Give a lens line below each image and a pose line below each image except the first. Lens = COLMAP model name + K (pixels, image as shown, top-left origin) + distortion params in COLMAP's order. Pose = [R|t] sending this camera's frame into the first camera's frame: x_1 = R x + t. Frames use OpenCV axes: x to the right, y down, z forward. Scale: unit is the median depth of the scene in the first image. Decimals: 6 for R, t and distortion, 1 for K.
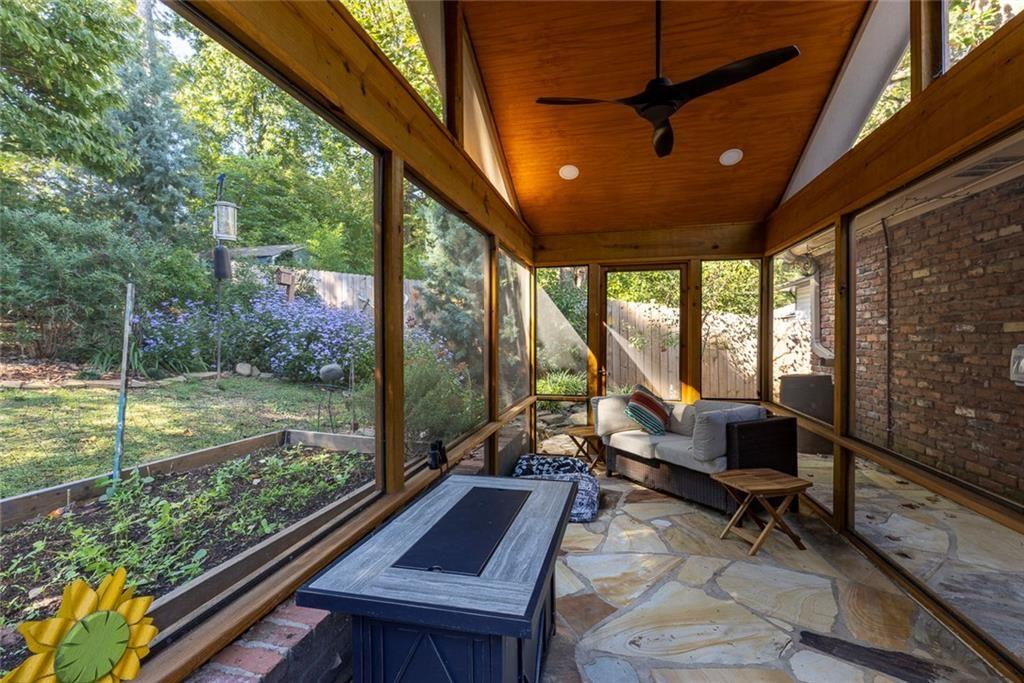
lens RADIAL K [[455.2, 0, 509.3], [0, 455.2, 337.5], [0, 0, 1]] dist [0.000676, -0.000641]
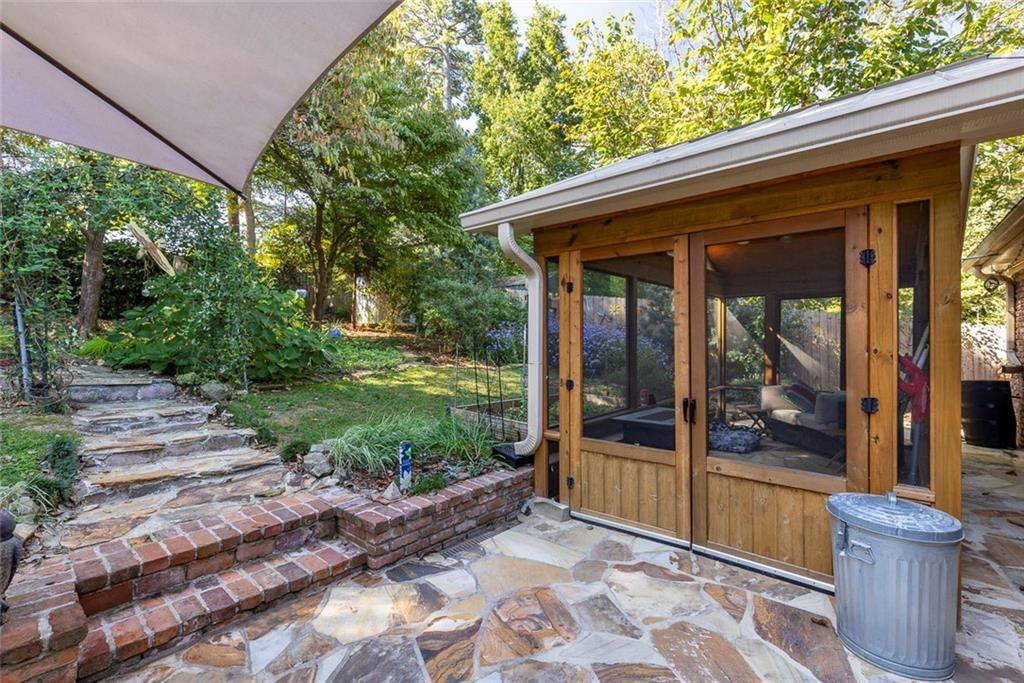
lens RADIAL K [[455.2, 0, 508.7], [0, 455.2, 340.0], [0, 0, 1]] dist [0.000676, -0.000641]
pose [[0.885110, 0.004424, -0.465360, 0.108153], [-0.004964, 0.999988, 0.000065, -0.014040], [0.465355, 0.002252, 0.885121, -0.546570]]
